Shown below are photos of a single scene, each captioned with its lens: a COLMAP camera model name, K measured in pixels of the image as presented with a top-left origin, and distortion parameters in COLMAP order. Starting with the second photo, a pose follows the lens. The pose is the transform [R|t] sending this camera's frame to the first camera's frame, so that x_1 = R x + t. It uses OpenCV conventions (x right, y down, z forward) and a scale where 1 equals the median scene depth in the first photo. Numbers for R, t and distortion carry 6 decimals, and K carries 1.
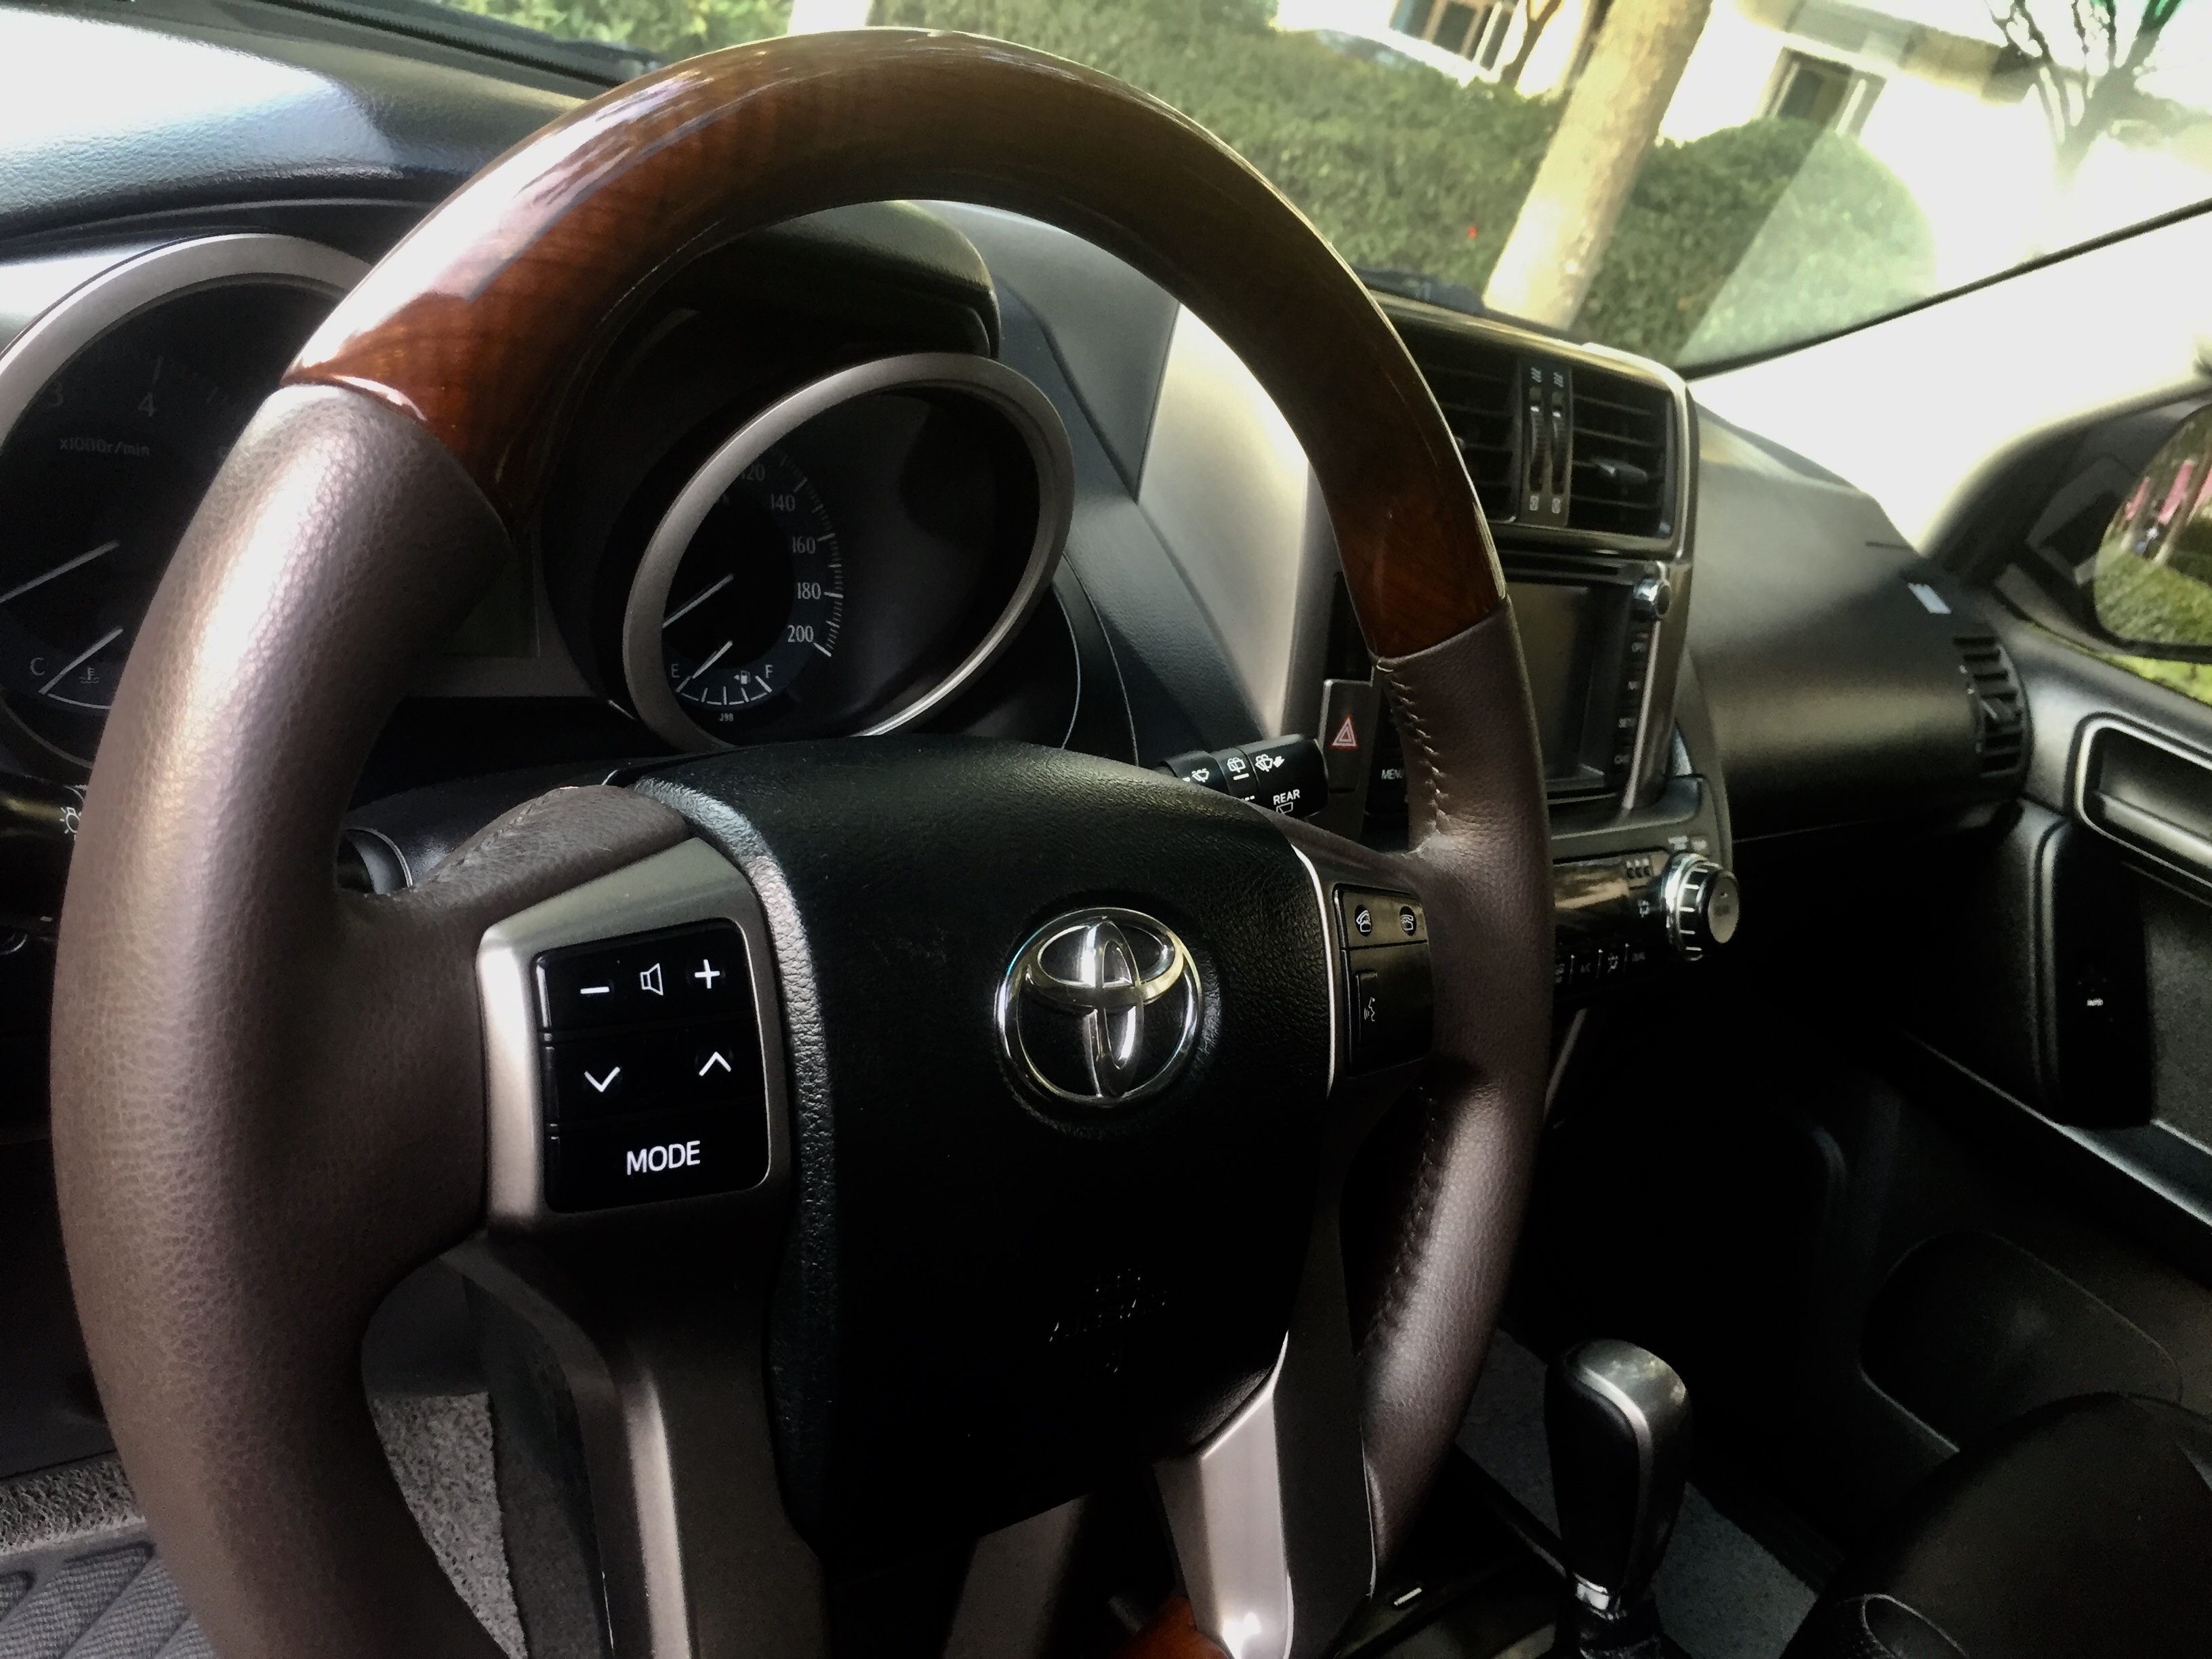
lens RADIAL K [[1915.0, 0, 1013.4], [0, 1915.0, 832.3], [0, 0, 1]] dist [0.005946, 0.001109]
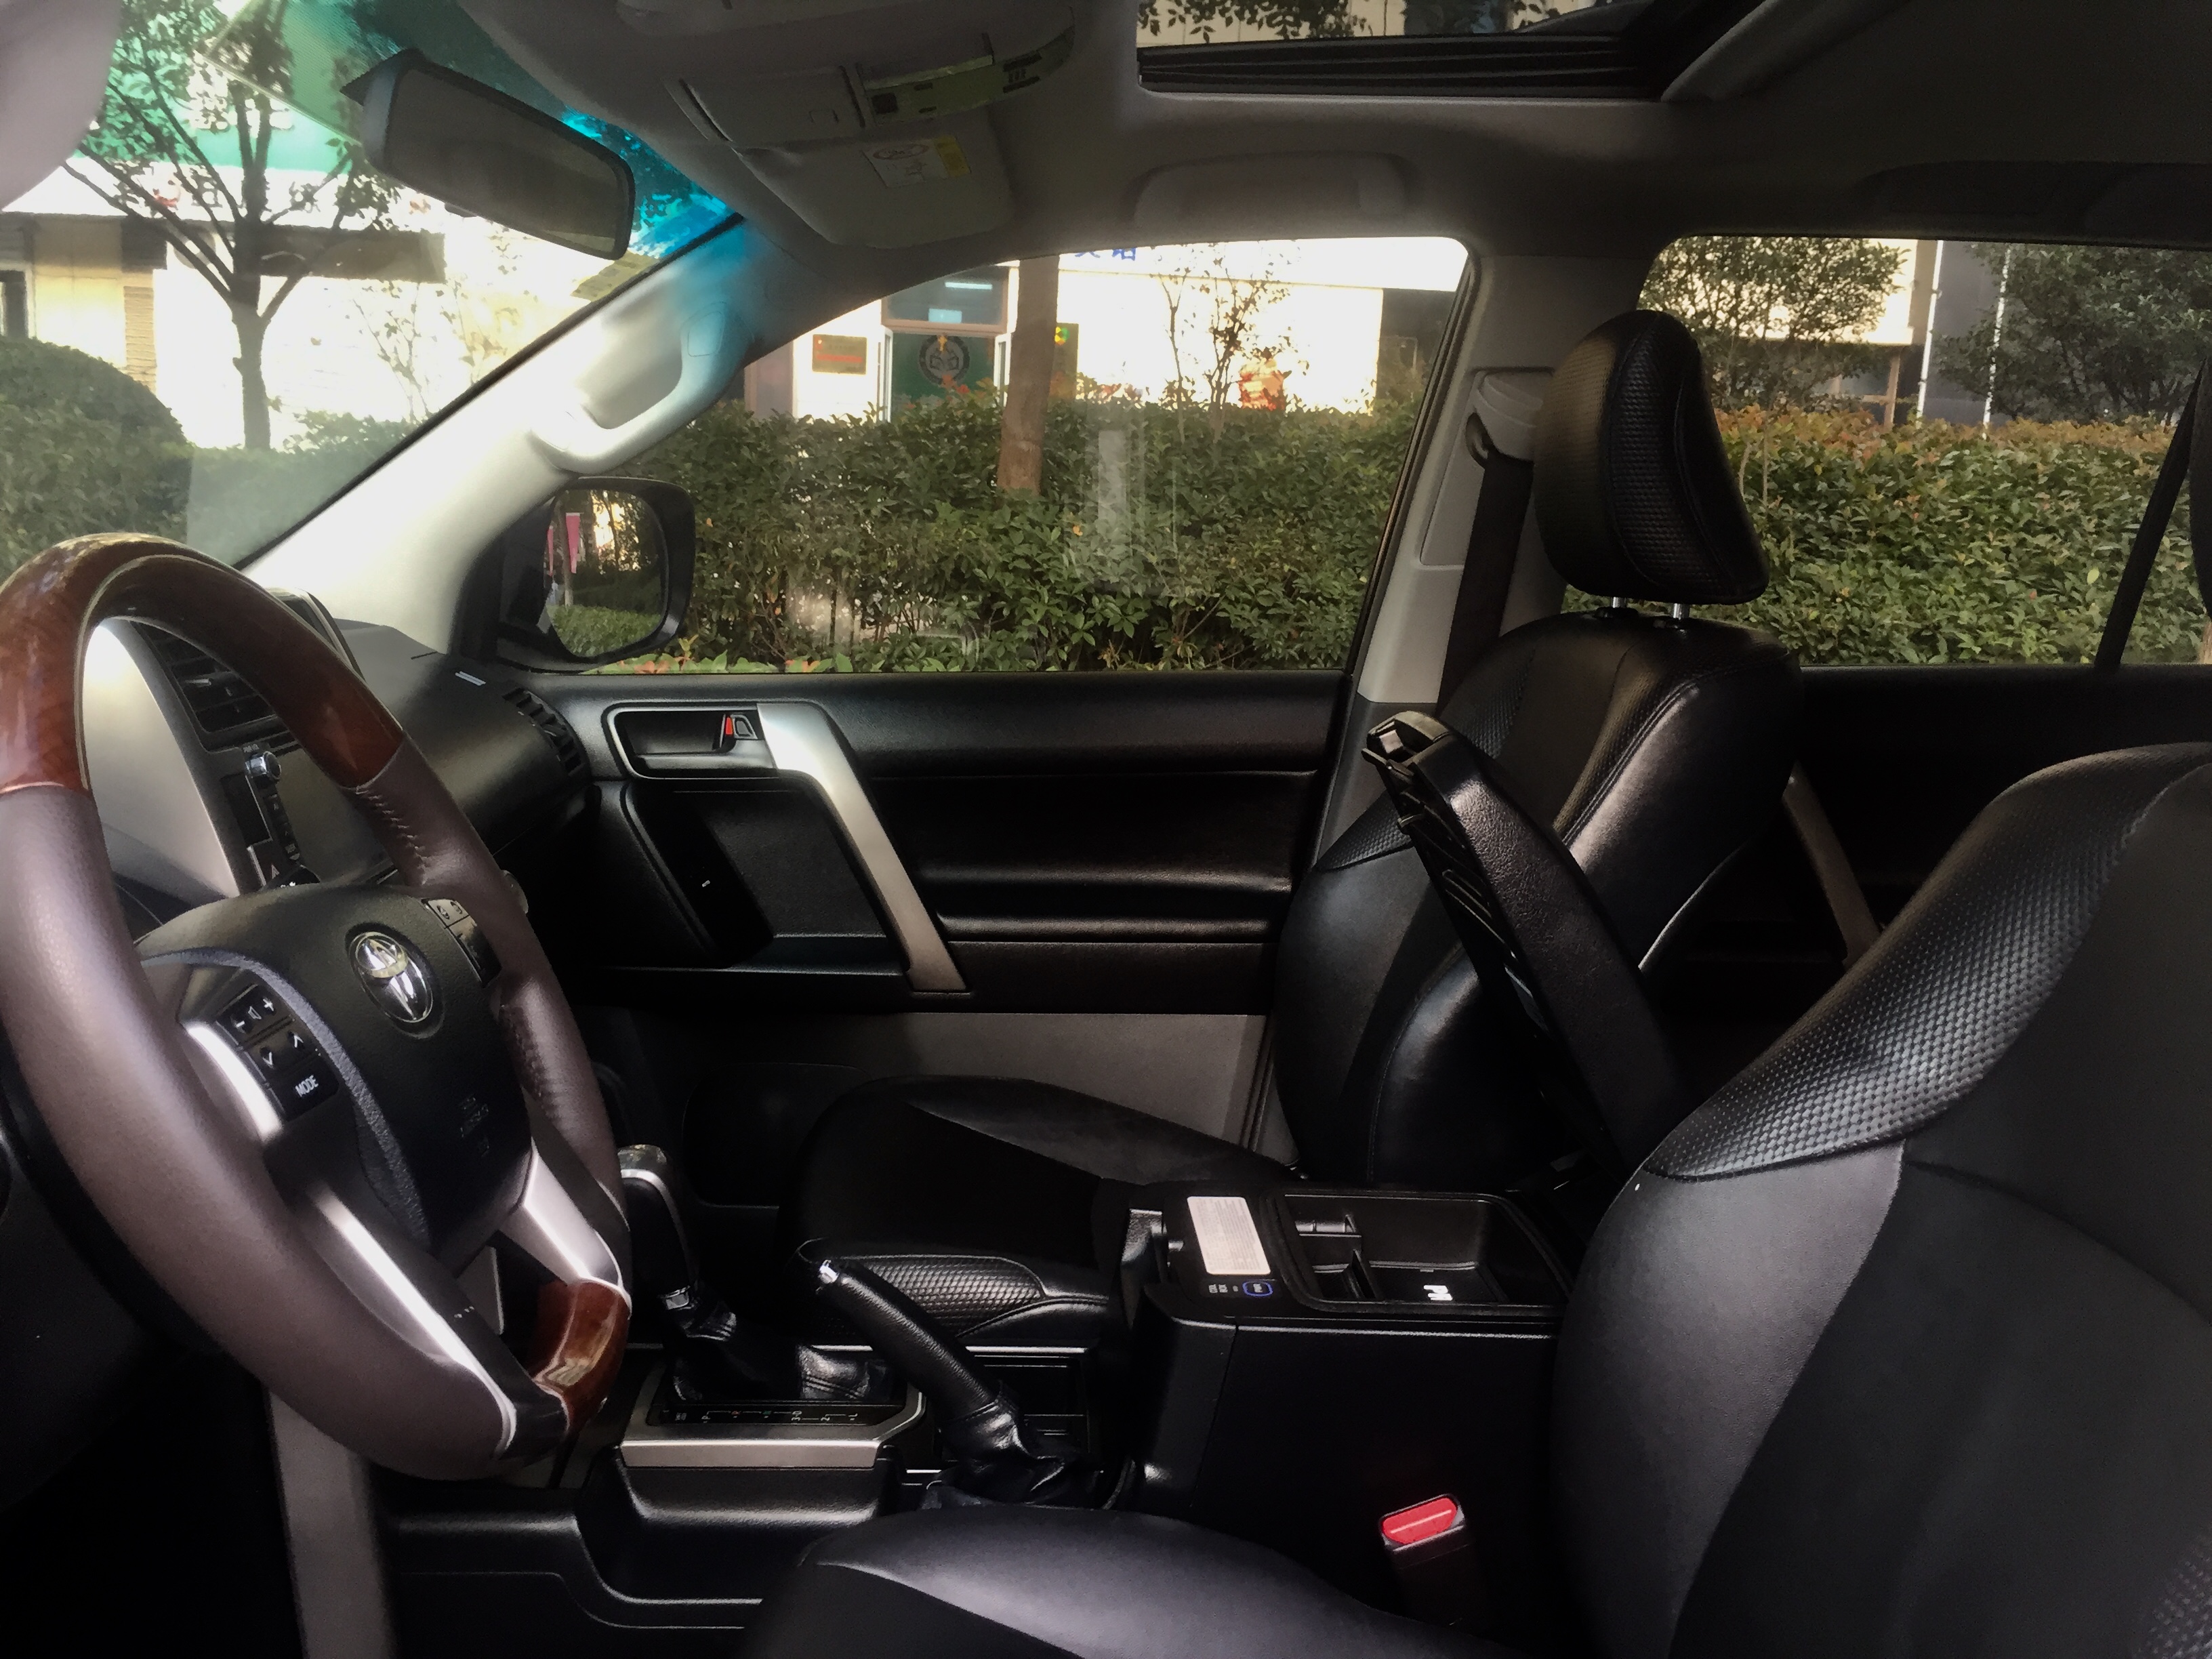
lens RADIAL K [[1865.1, 0, 1114.9], [0, 1865.1, 795.2], [0, 0, 1]] dist [0.032117, 0.000432]
pose [[0.597449, -0.397973, 0.696184, -0.342522], [0.459326, 0.881467, 0.109707, 0.026885], [-0.657324, 0.254232, 0.709431, -0.367632]]
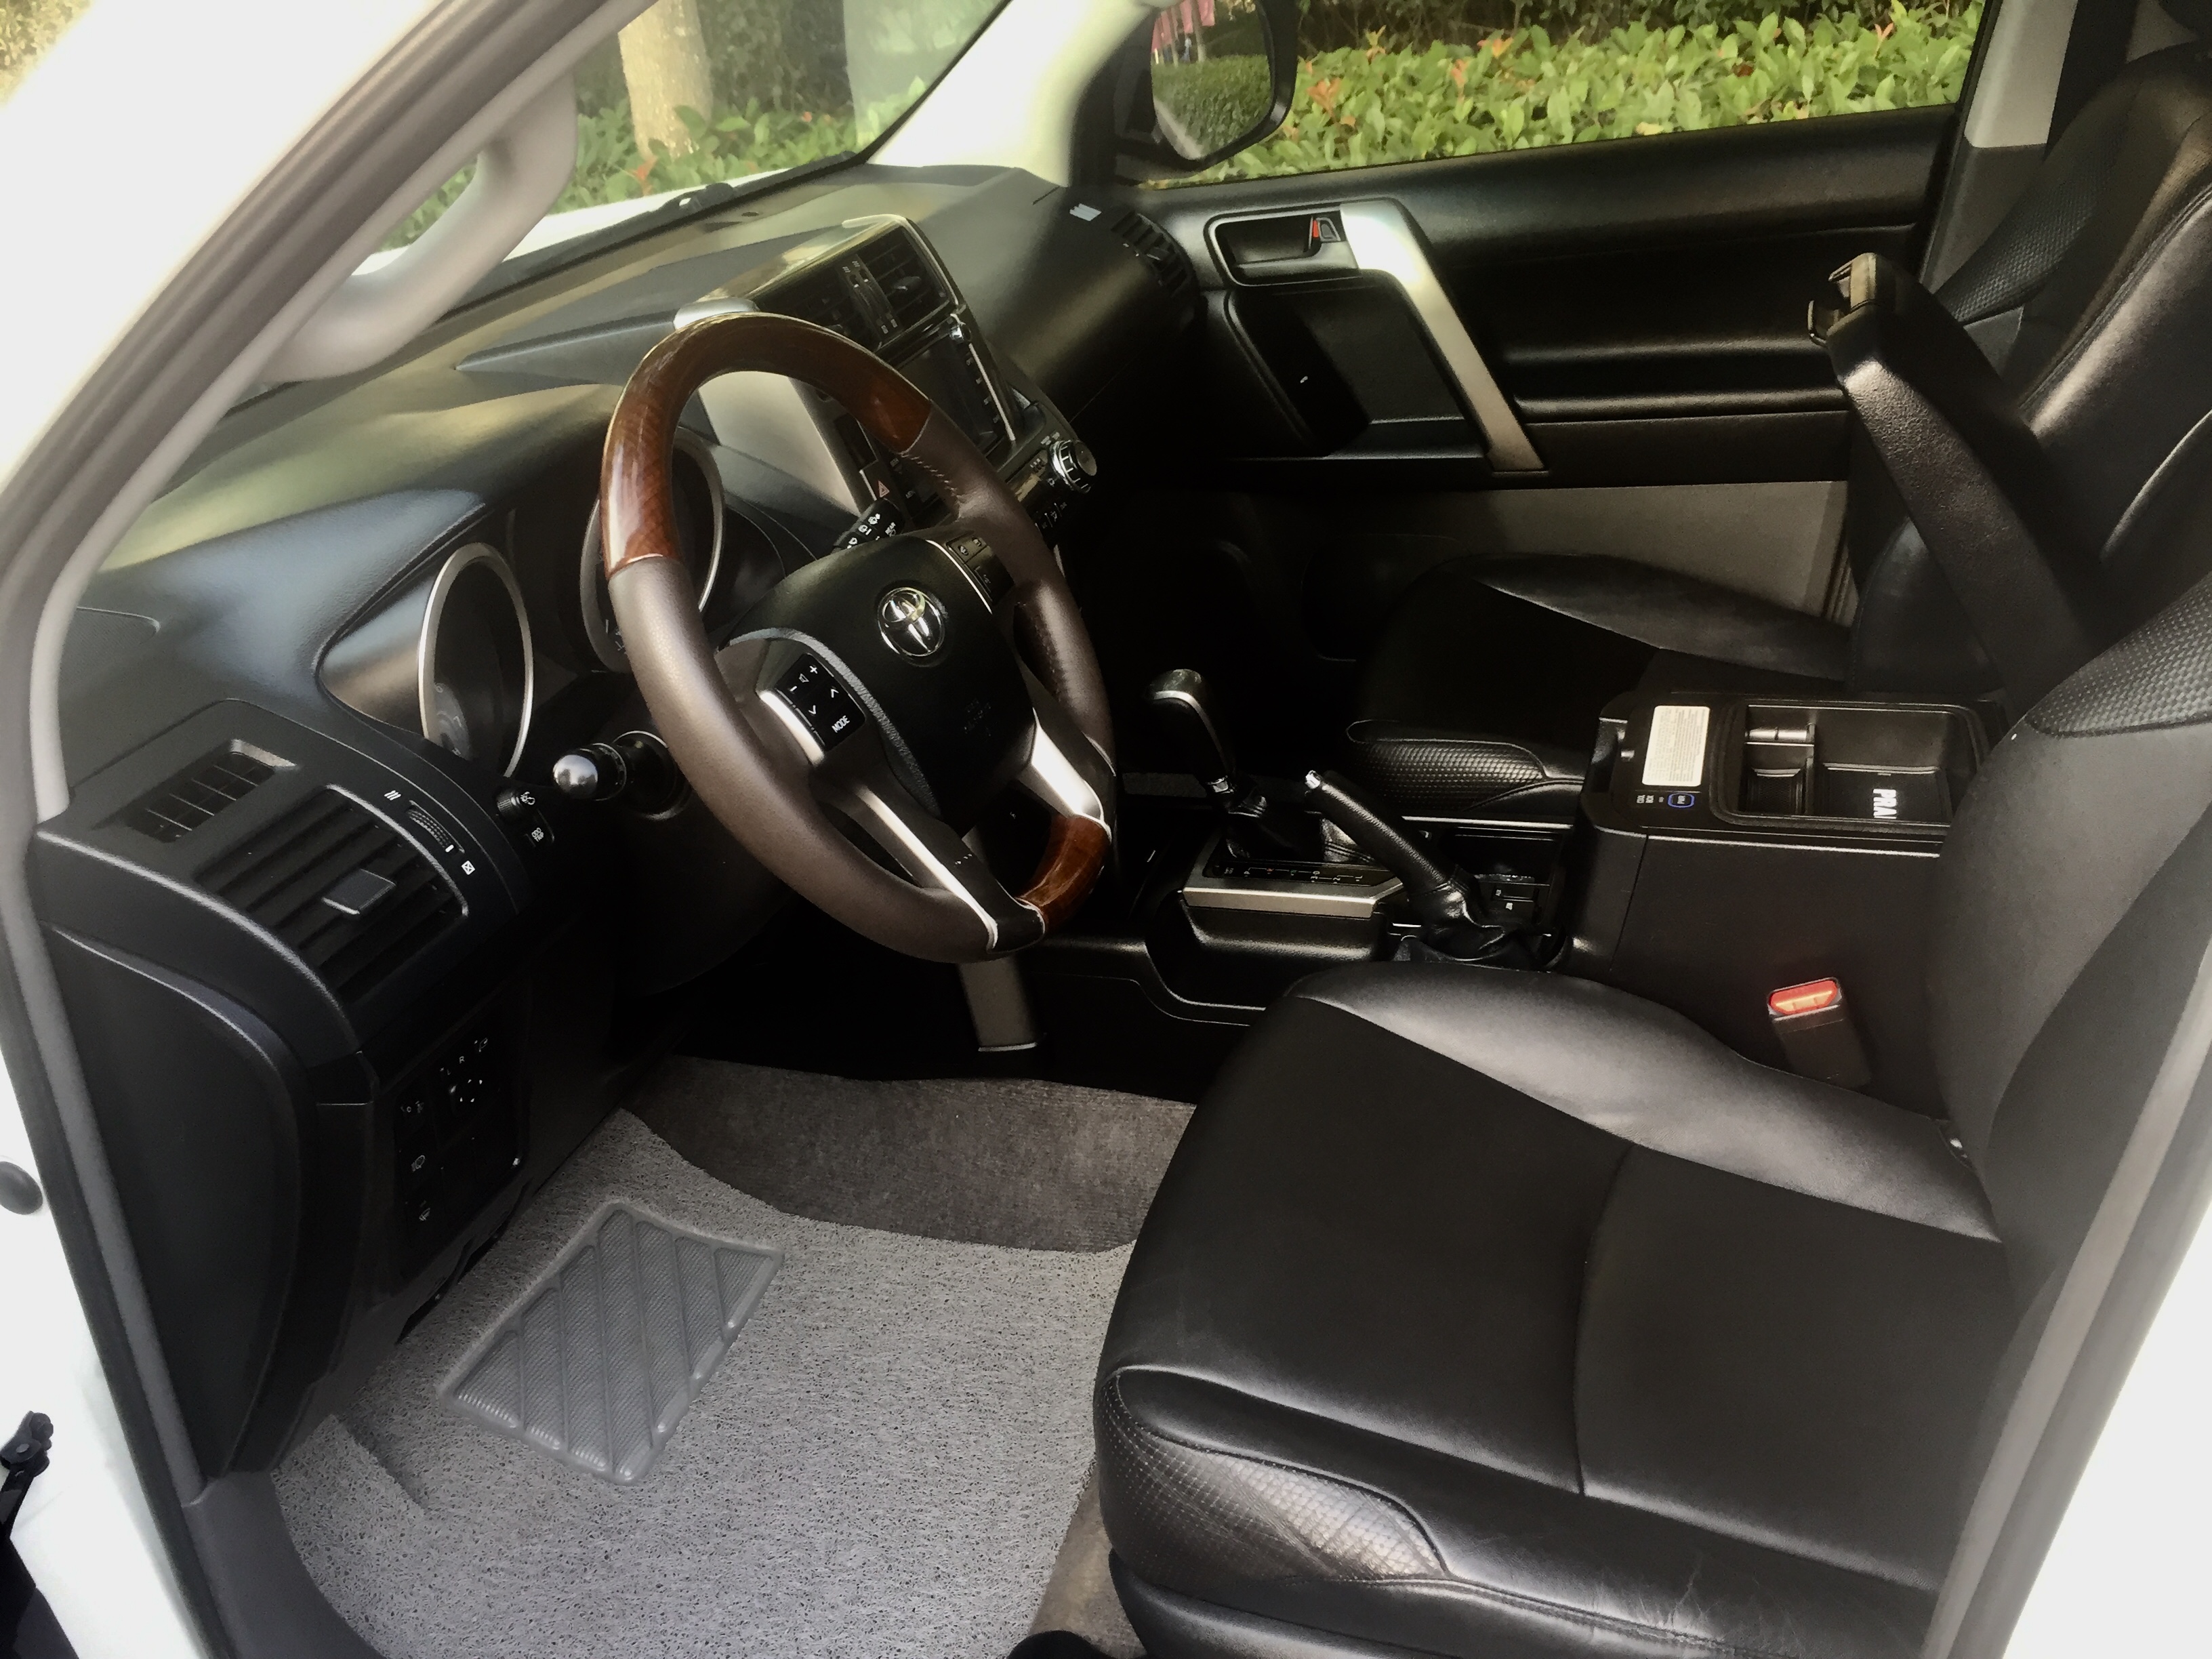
lens RADIAL K [[1865.1, 0, 1114.9], [0, 1865.1, 795.2], [0, 0, 1]] dist [0.032117, 0.000432]
pose [[0.775853, -0.581219, 0.245431, -0.235713], [0.548234, 0.813596, 0.193652, -0.029008], [-0.312236, -0.015692, 0.949875, -0.718252]]
